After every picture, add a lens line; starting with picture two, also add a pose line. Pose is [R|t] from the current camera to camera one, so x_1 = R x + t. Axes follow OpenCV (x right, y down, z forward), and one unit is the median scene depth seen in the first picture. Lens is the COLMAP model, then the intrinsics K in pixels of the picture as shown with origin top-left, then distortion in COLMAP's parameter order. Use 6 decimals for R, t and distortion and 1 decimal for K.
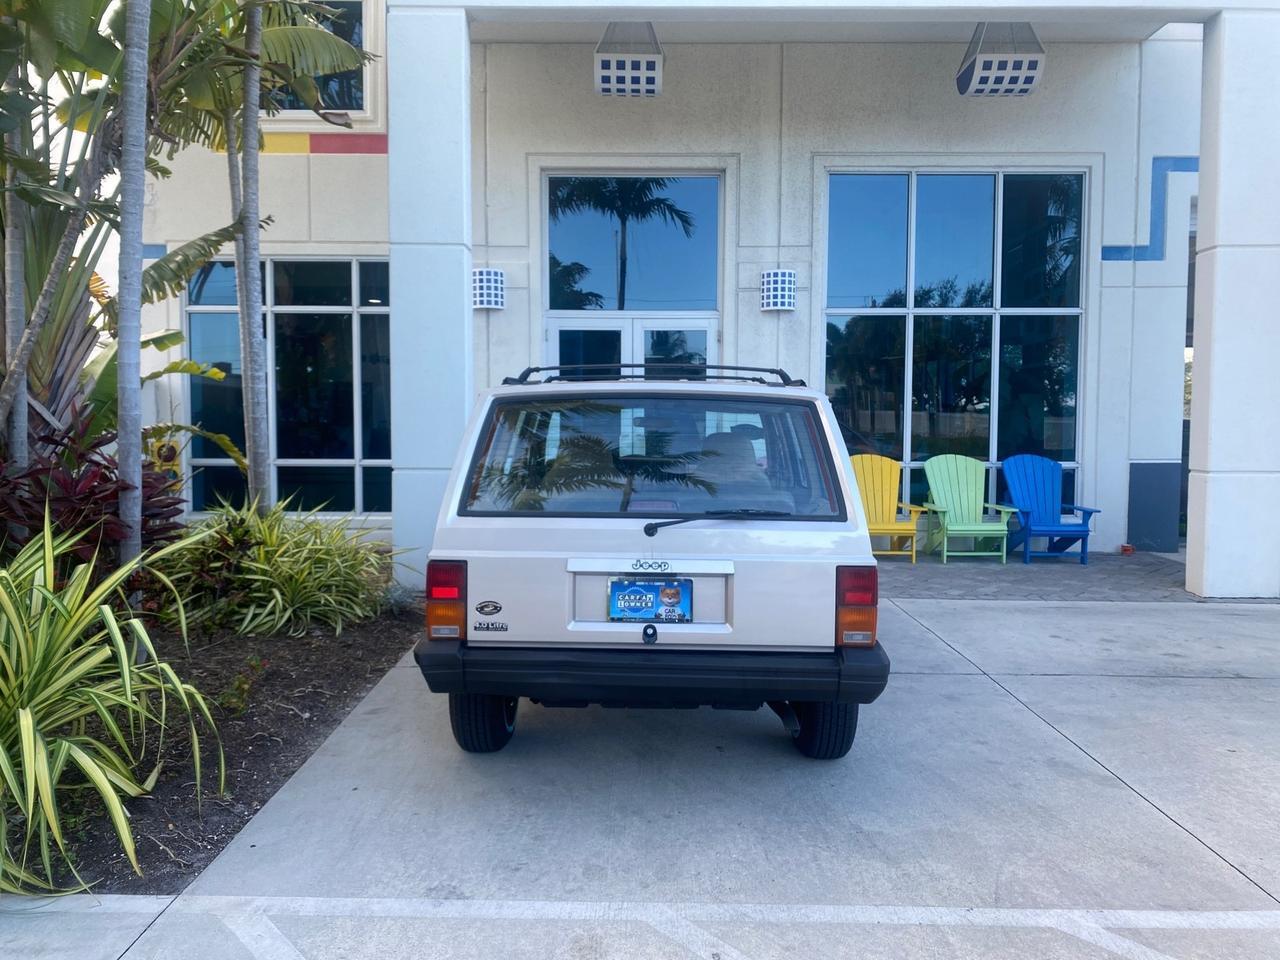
lens RADIAL K [[983.2, 0, 641.6], [0, 983.2, 480.8], [0, 0, 1]] dist [0.023930, -0.020620]
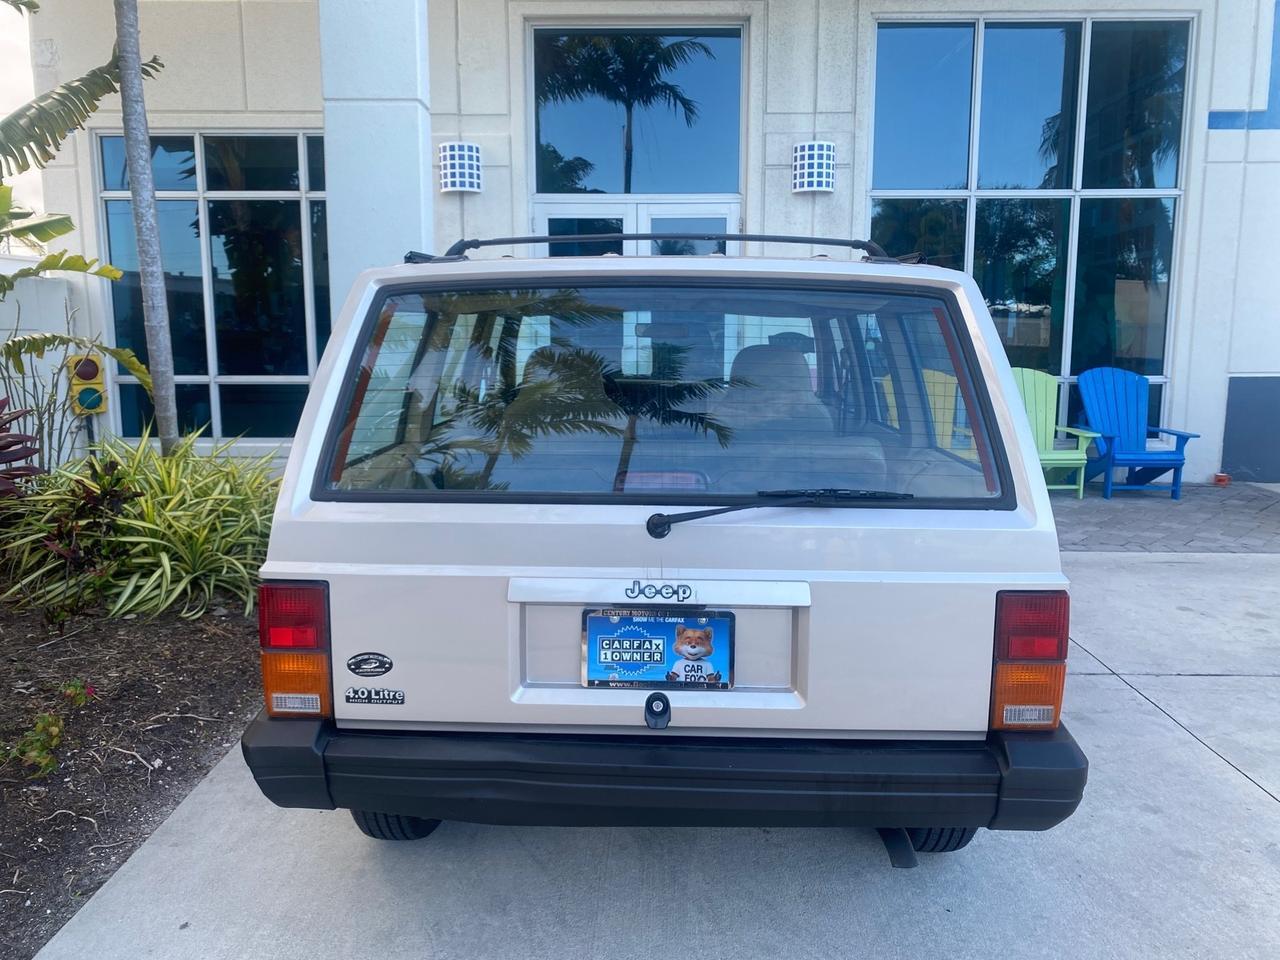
lens RADIAL K [[983.2, 0, 641.7], [0, 983.2, 478.3], [0, 0, 1]] dist [0.023930, -0.020620]
pose [[0.999962, -0.002340, -0.008415, 0.003166], [0.003081, 0.996013, 0.089155, -0.018420], [0.008173, -0.089177, 0.995982, 0.319329]]
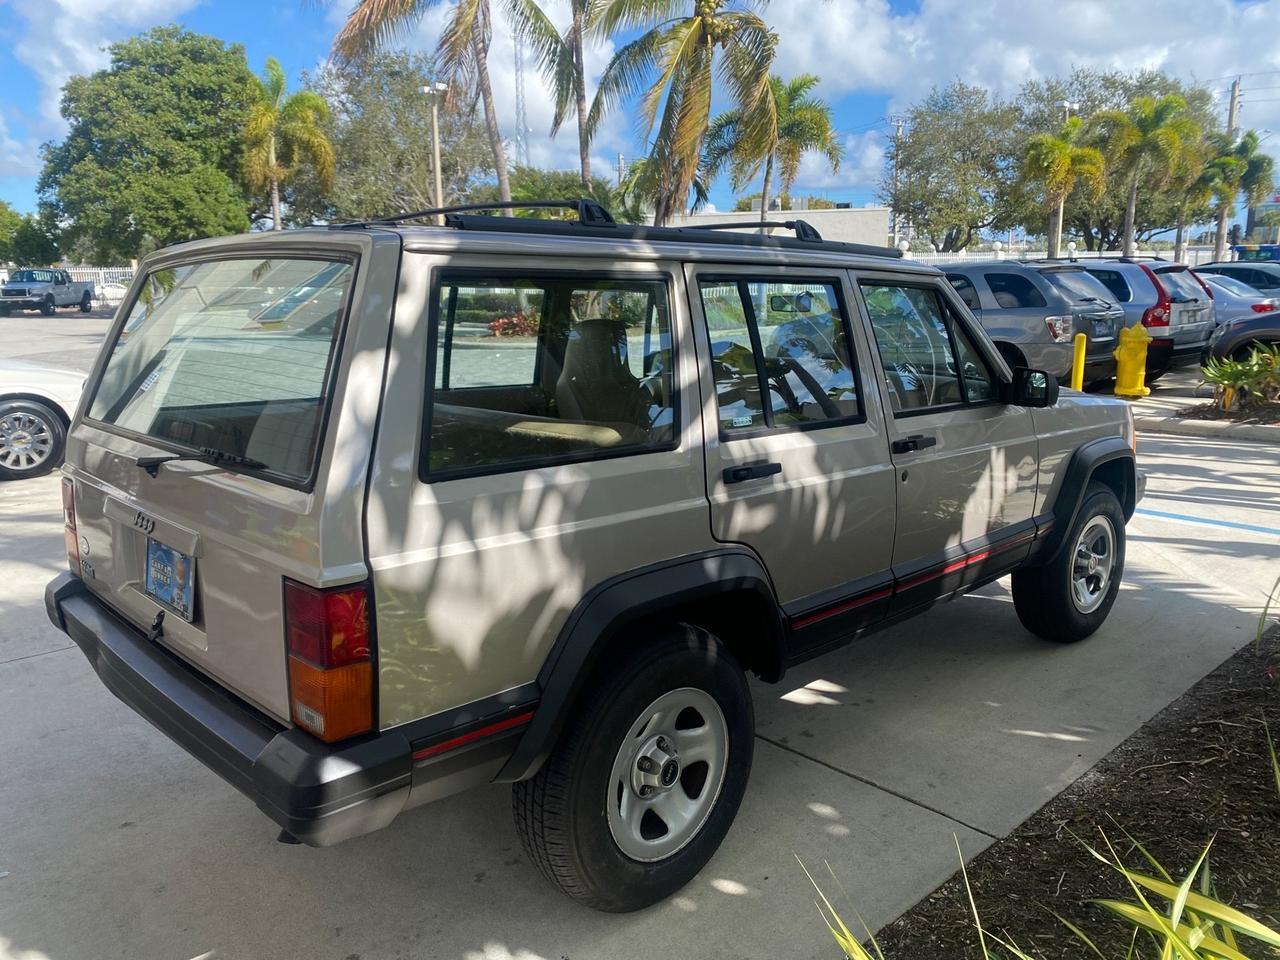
lens RADIAL K [[983.2, 0, 649.9], [0, 983.2, 477.6], [0, 0, 1]] dist [0.023930, -0.020620]
pose [[0.715873, 0.114212, -0.688826, 0.489075], [-0.039591, 0.991584, 0.123266, -0.025937], [0.697107, -0.060972, 0.714370, 0.540374]]
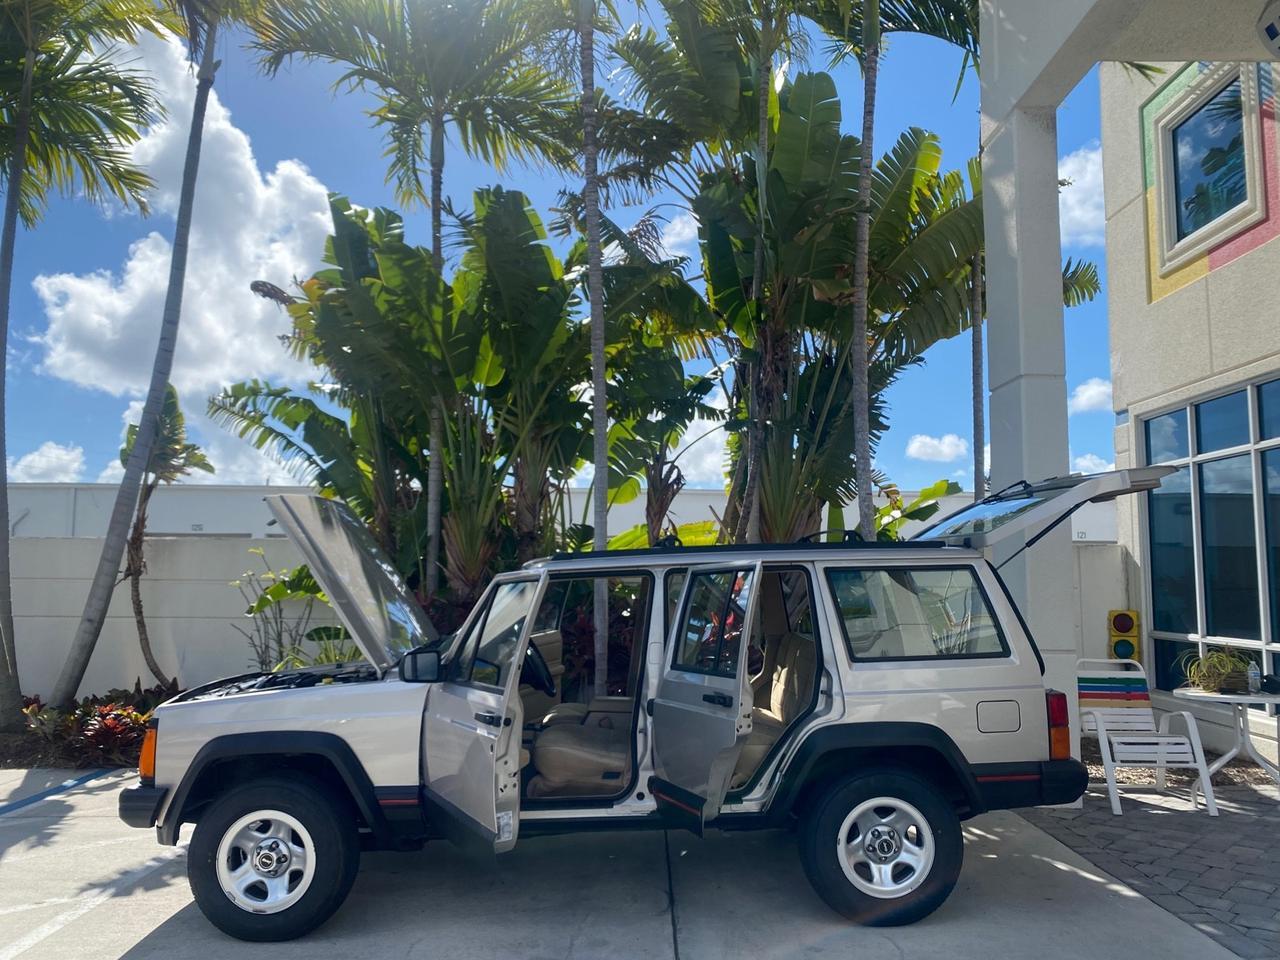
lens RADIAL K [[983.2, 0, 638.8], [0, 983.2, 469.7], [0, 0, 1]] dist [0.023930, -0.020620]
pose [[-0.002159, -0.113964, -0.993483, 1.018114], [-0.067519, 0.991234, -0.113559, -0.070973], [0.997716, 0.066833, -0.009835, 1.102097]]
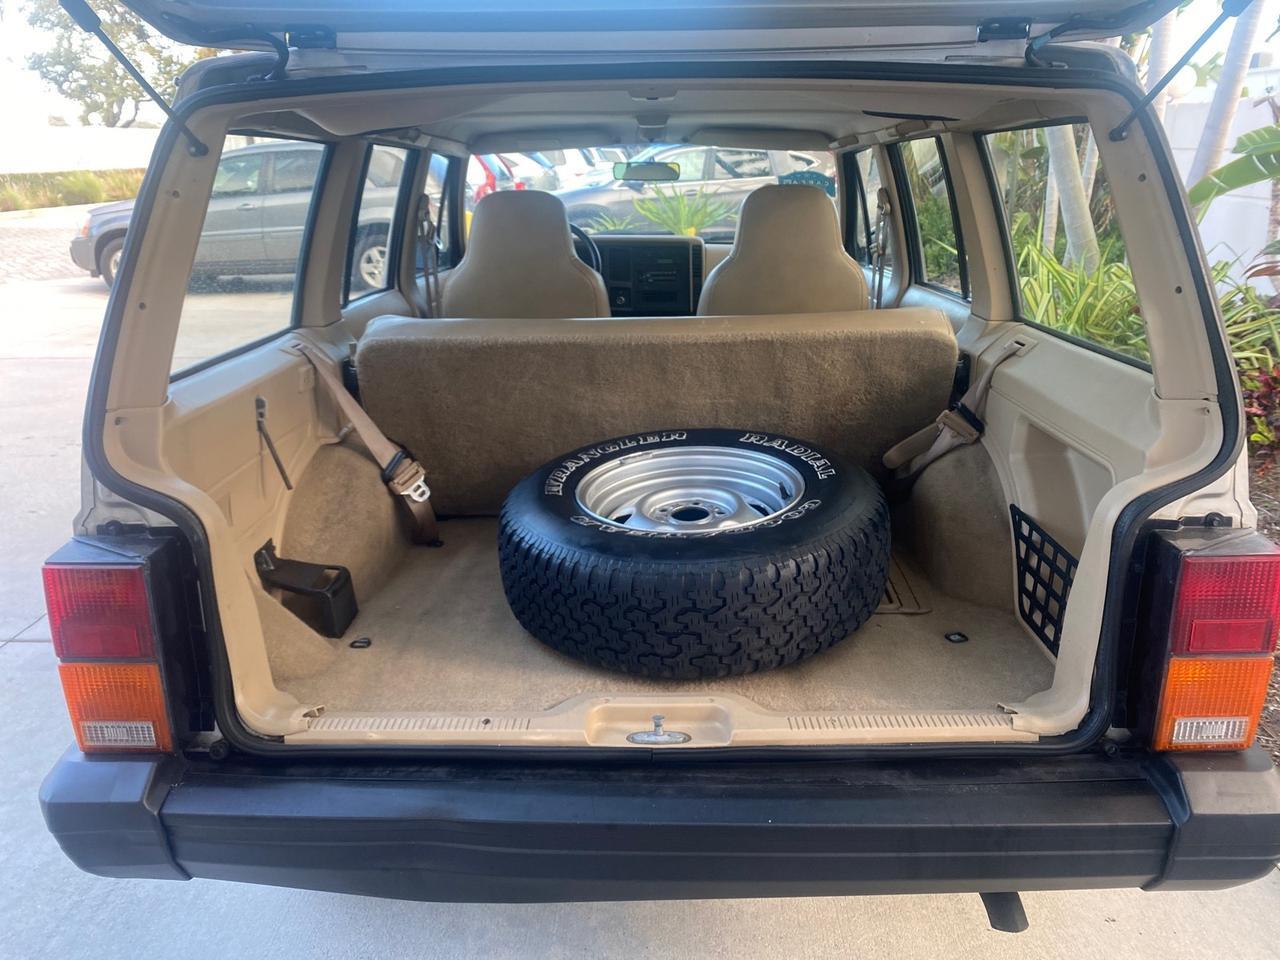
lens RADIAL K [[983.2, 0, 635.1], [0, 983.2, 480.3], [0, 0, 1]] dist [0.023930, -0.020620]
pose [[0.999745, -0.022510, 0.001737, 0.000630], [0.021524, 0.973499, 0.227677, -0.017348], [-0.006816, -0.227582, 0.973735, 0.464474]]
